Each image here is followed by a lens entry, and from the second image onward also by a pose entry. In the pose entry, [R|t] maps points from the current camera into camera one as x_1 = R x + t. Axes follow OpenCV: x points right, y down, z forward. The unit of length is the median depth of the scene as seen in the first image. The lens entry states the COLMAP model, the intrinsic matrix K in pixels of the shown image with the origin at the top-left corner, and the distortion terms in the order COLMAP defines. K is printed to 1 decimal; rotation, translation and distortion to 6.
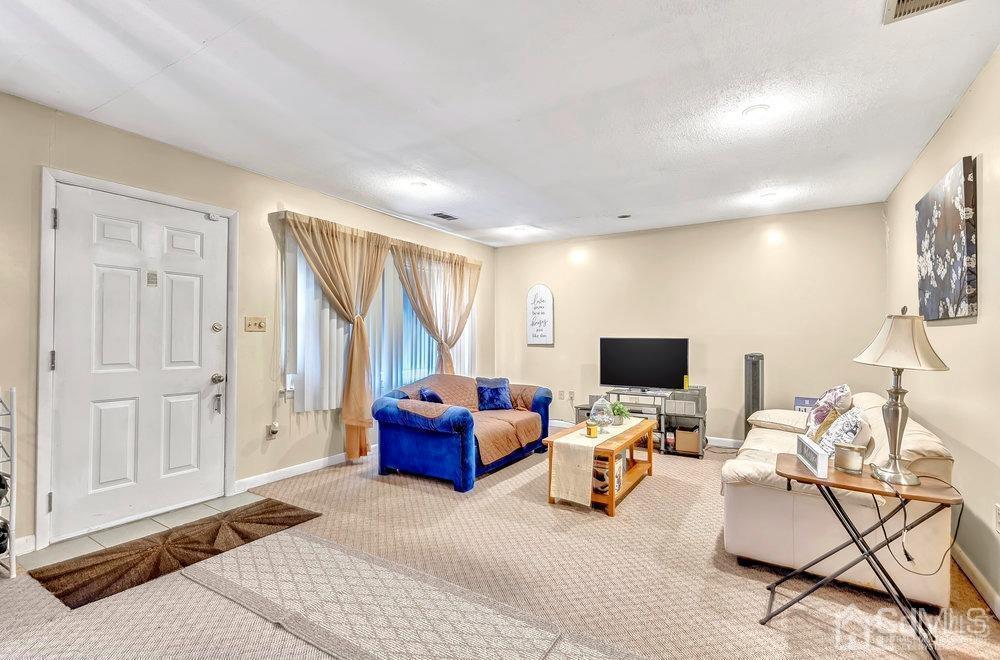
lens RADIAL K [[455.0, 0, 500.8], [0, 455.0, 335.2], [0, 0, 1]] dist [0.009865, -0.001846]
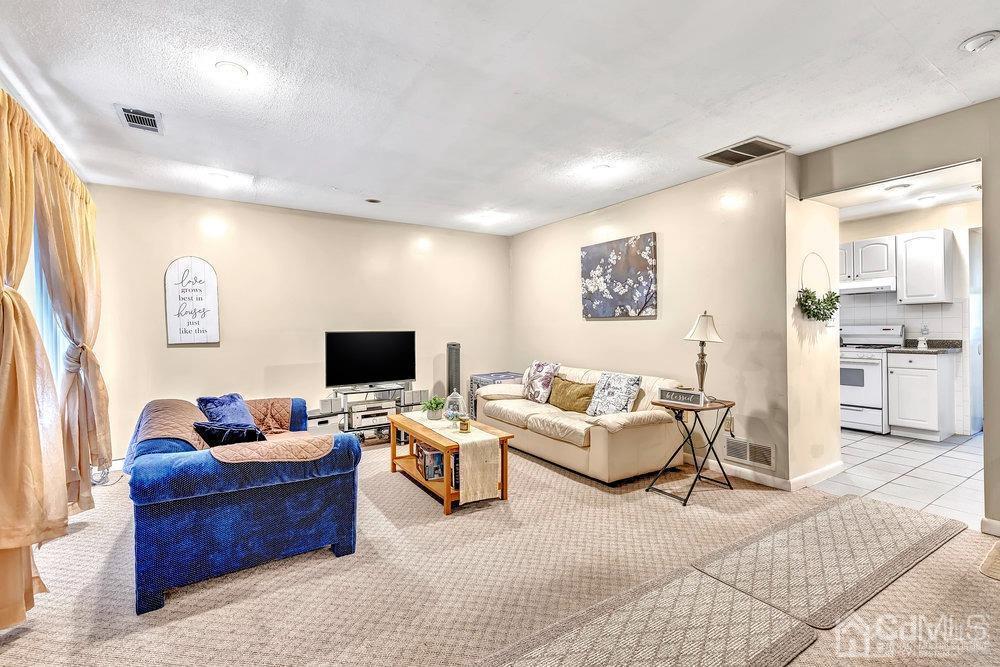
lens RADIAL K [[455.0, 0, 501.7], [0, 455.0, 332.7], [0, 0, 1]] dist [0.009865, -0.001846]
pose [[0.421443, -0.020240, 0.906629, -0.791862], [0.010452, 0.999793, 0.017461, -0.008271], [-0.906794, 0.002117, 0.421568, 0.627139]]
